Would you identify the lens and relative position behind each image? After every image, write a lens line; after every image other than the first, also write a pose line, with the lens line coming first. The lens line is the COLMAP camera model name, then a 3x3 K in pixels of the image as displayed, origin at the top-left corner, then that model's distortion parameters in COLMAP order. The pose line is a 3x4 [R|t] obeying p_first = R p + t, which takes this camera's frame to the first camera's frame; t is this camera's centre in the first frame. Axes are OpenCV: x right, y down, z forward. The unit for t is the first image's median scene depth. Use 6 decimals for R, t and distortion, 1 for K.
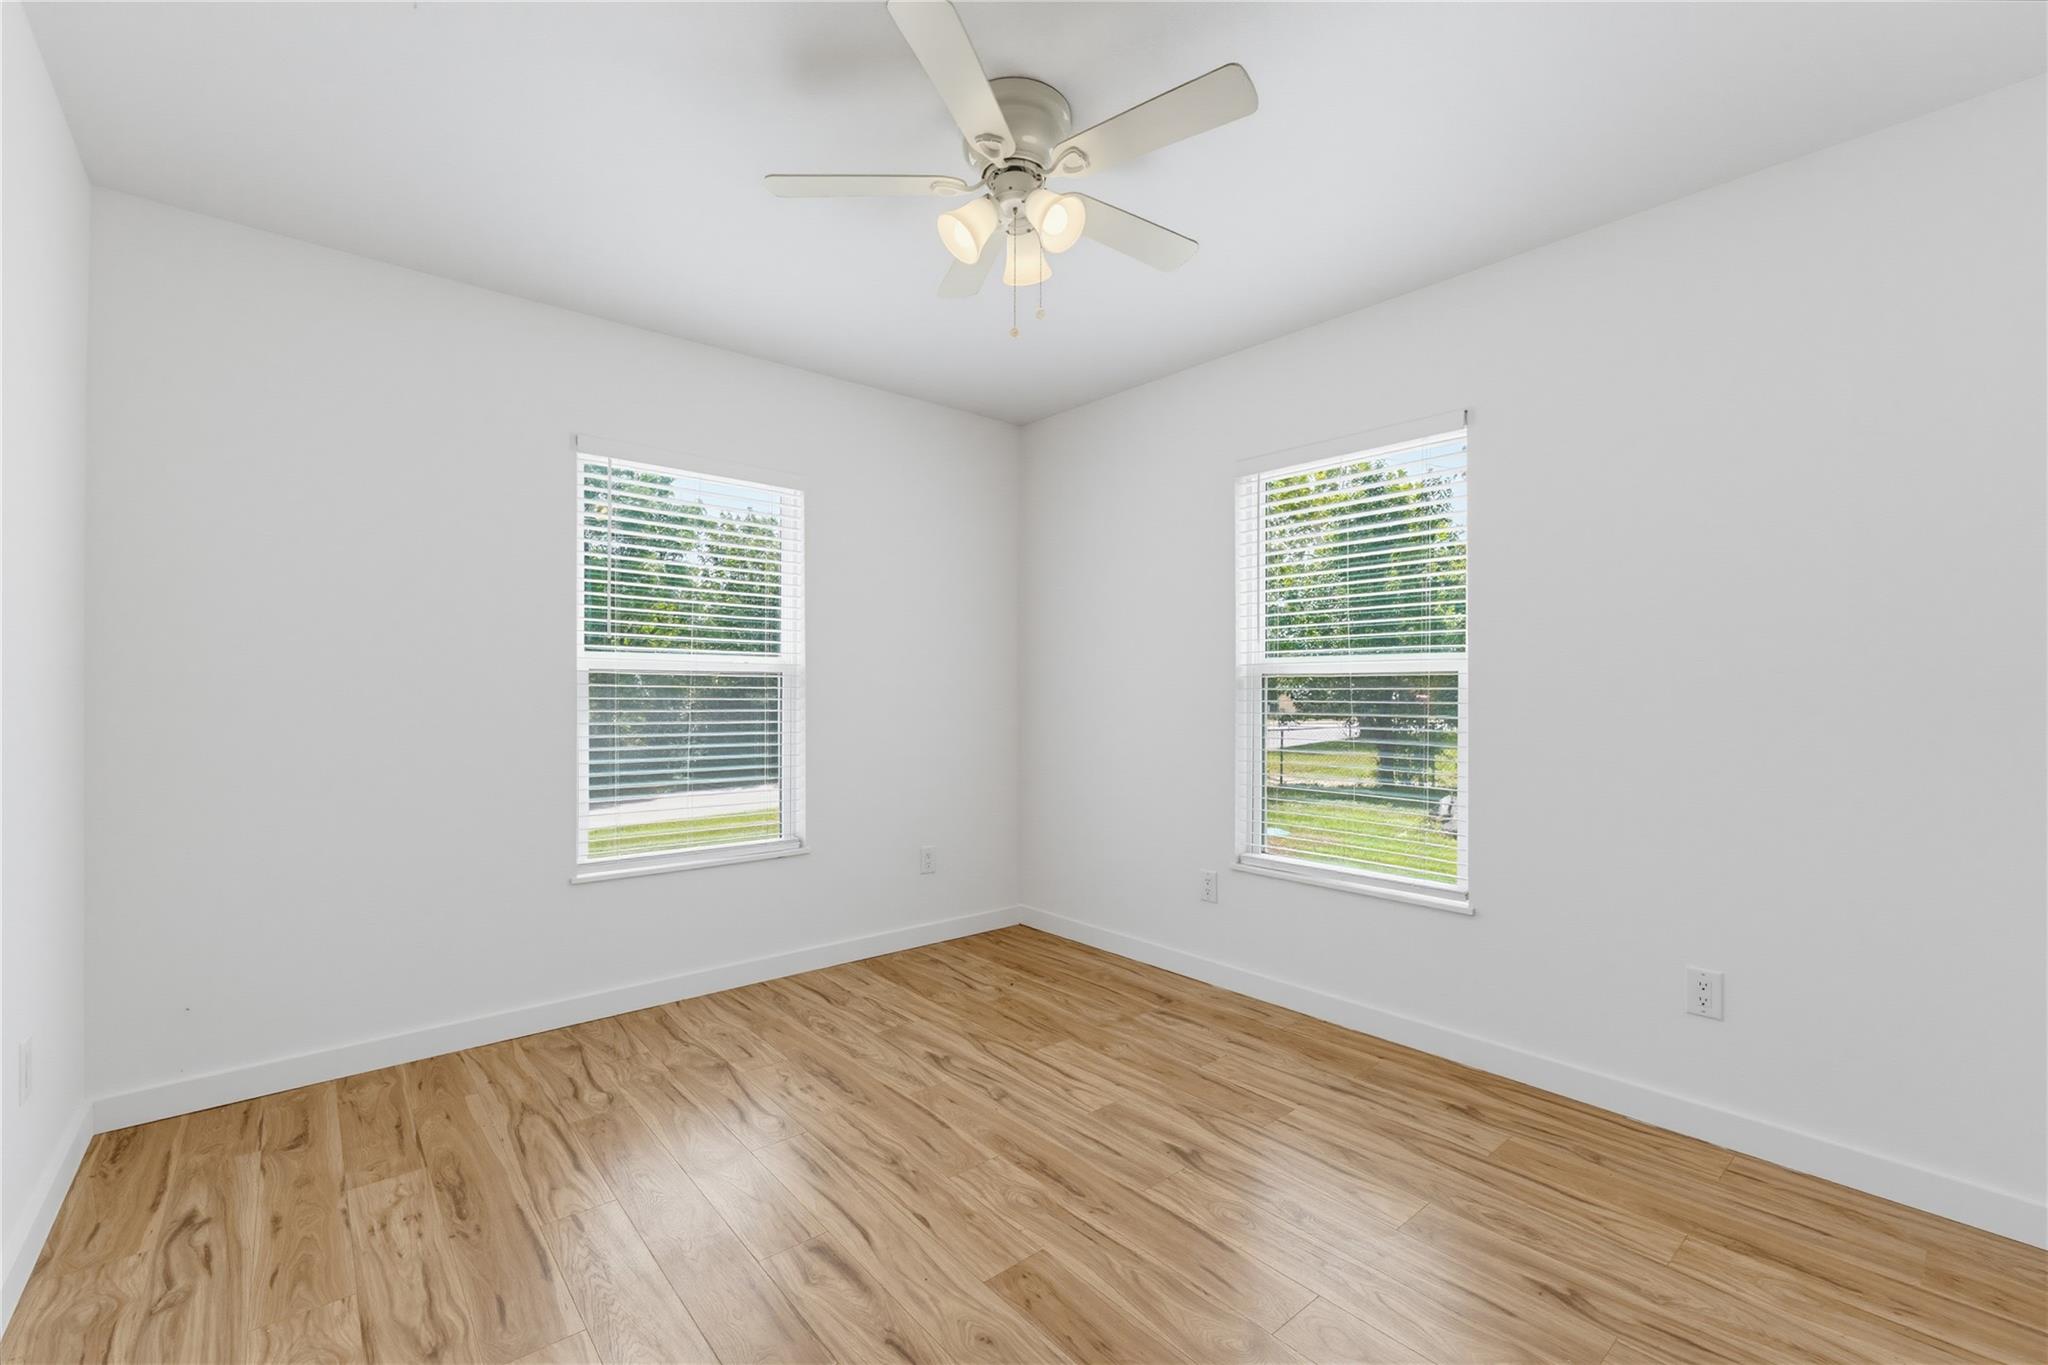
lens RADIAL K [[885.2, 0, 1025.4], [0, 885.2, 684.8], [0, 0, 1]] dist [0.001368, -0.000474]
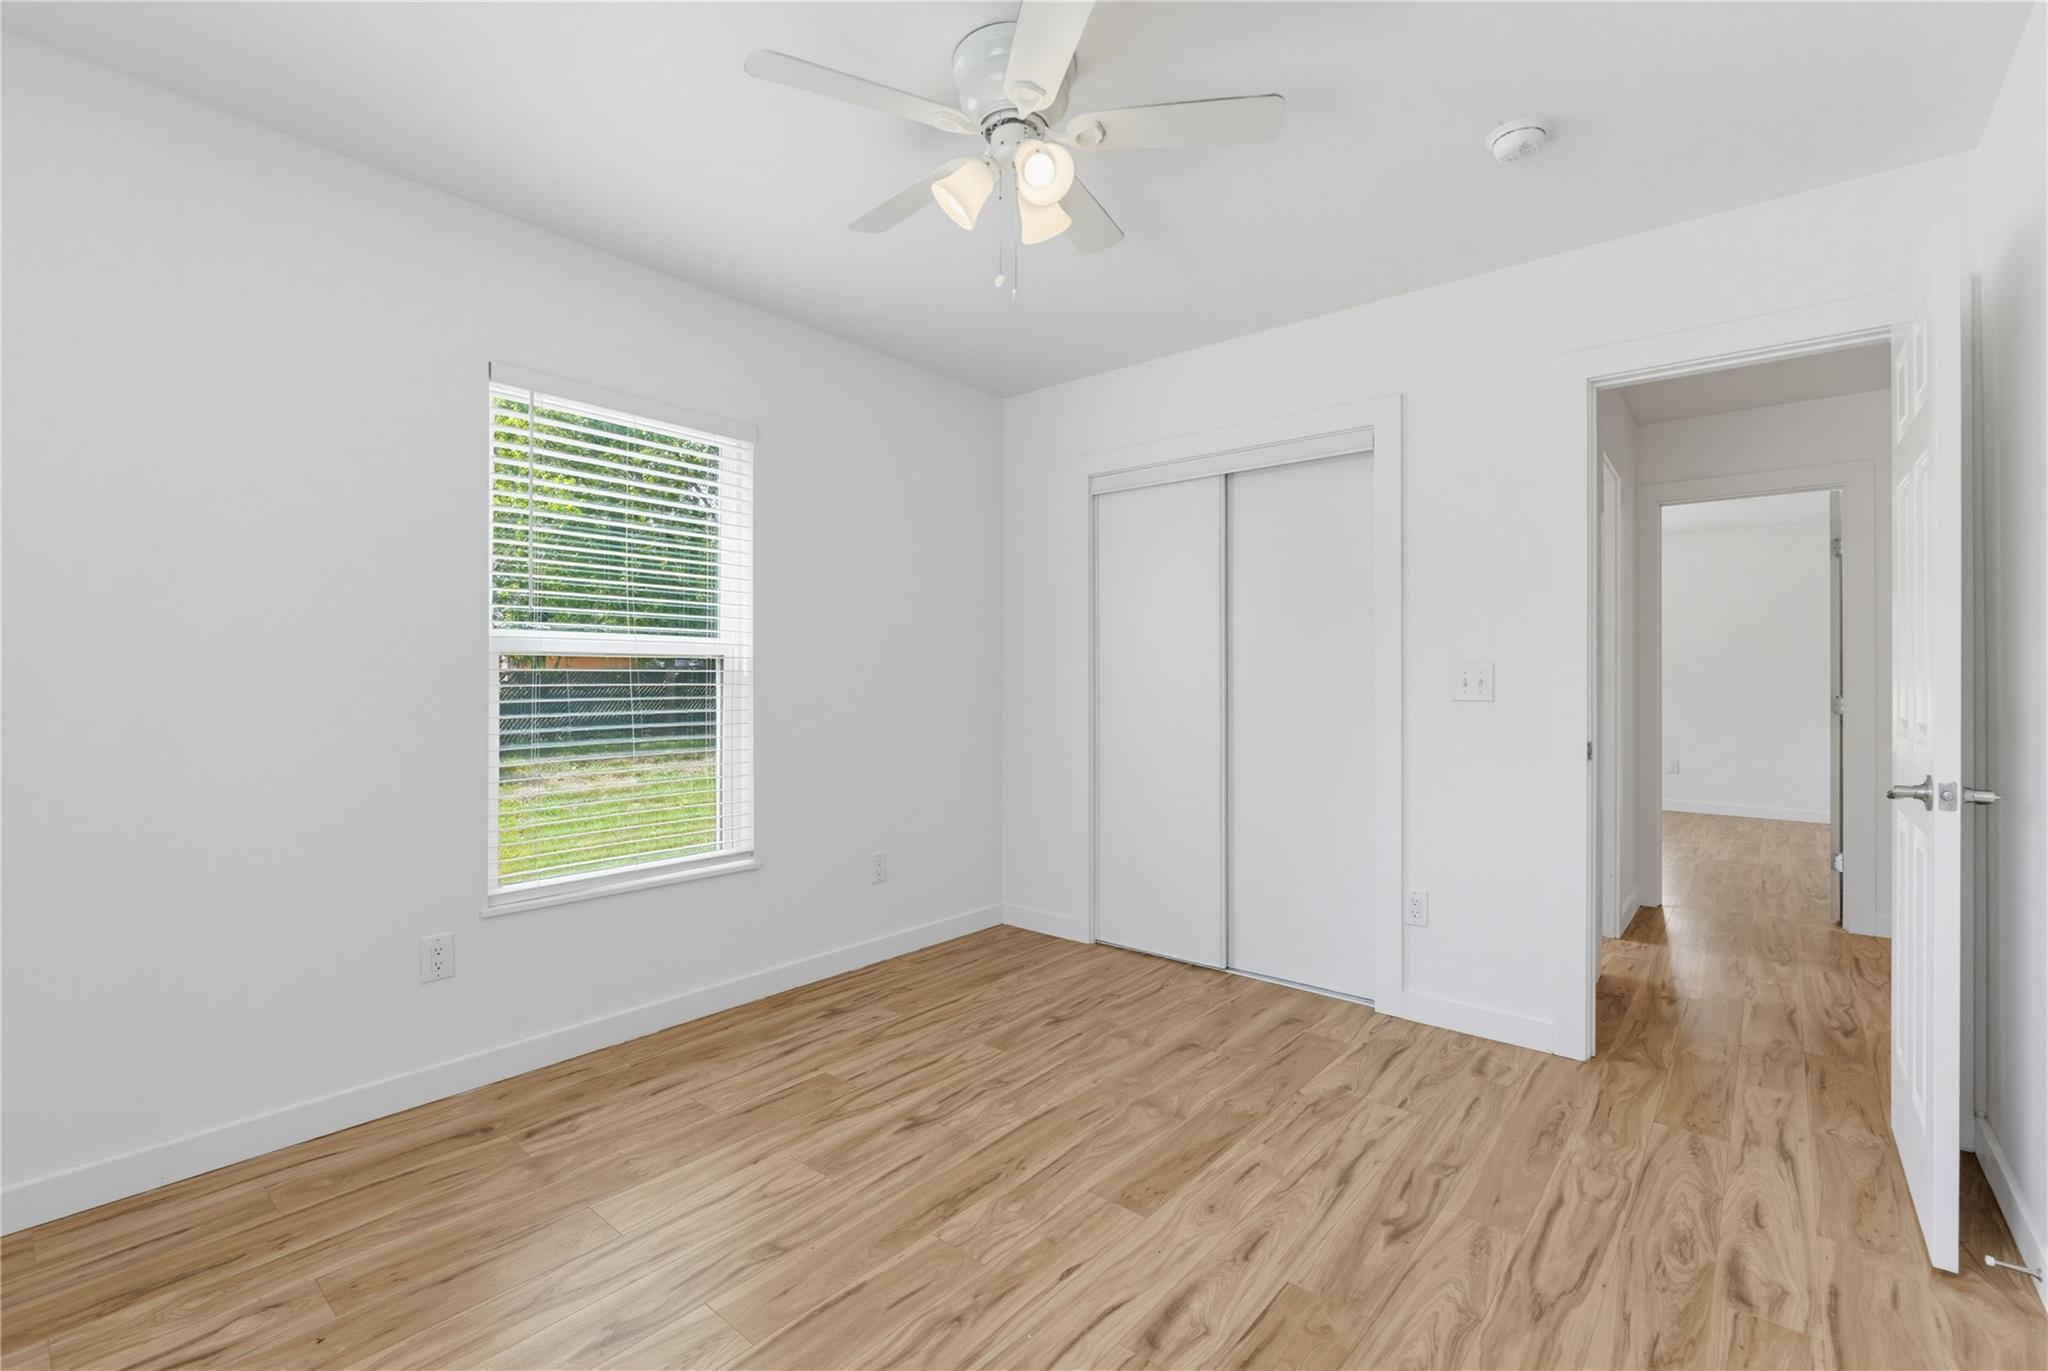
lens RADIAL K [[911.3, 0, 1024.7], [0, 911.3, 677.6], [0, 0, 1]] dist [-0.003028, 0.000346]
pose [[-0.189849, -0.001724, 0.981812, -0.768417], [-0.015343, 0.999882, -0.001211, 0.007753], [-0.981694, -0.015293, -0.189853, 0.939561]]
